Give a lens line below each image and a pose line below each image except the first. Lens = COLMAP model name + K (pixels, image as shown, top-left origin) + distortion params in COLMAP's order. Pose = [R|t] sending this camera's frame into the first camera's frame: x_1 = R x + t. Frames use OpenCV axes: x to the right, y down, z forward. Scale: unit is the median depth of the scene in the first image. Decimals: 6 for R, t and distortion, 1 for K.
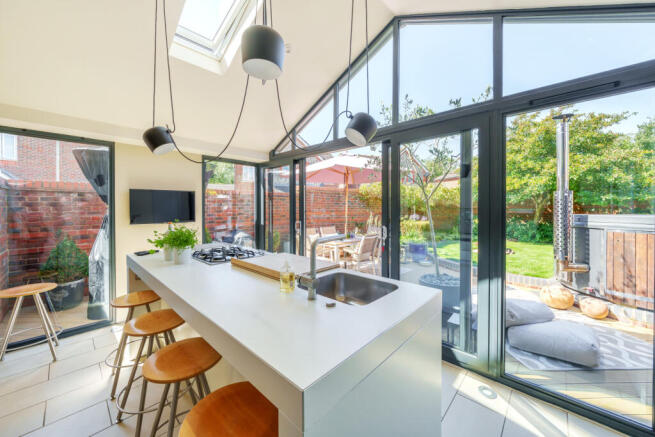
lens RADIAL K [[241.7, 0, 329.0], [0, 241.7, 208.7], [0, 0, 1]] dist [-0.000511, -0.000039]
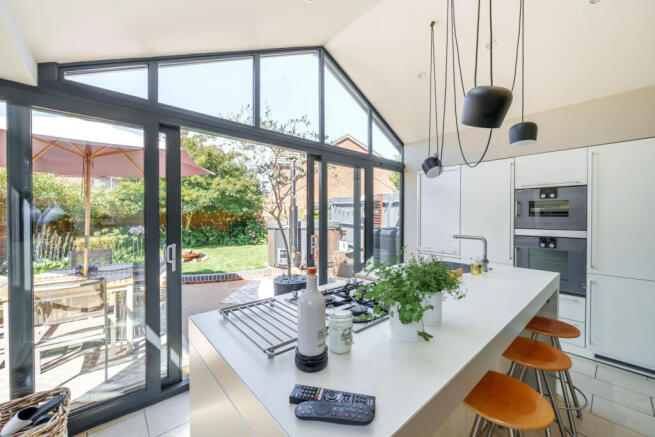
lens RADIAL K [[255.5, 0, 327.5], [0, 255.5, 218.5], [0, 0, 1]] dist [0.000267, 0.000033]
pose [[0.110788, -0.004294, 0.993835, -0.633593], [0.001696, 0.999990, 0.004131, 0.000708], [-0.993843, 0.001228, 0.110794, 0.579271]]
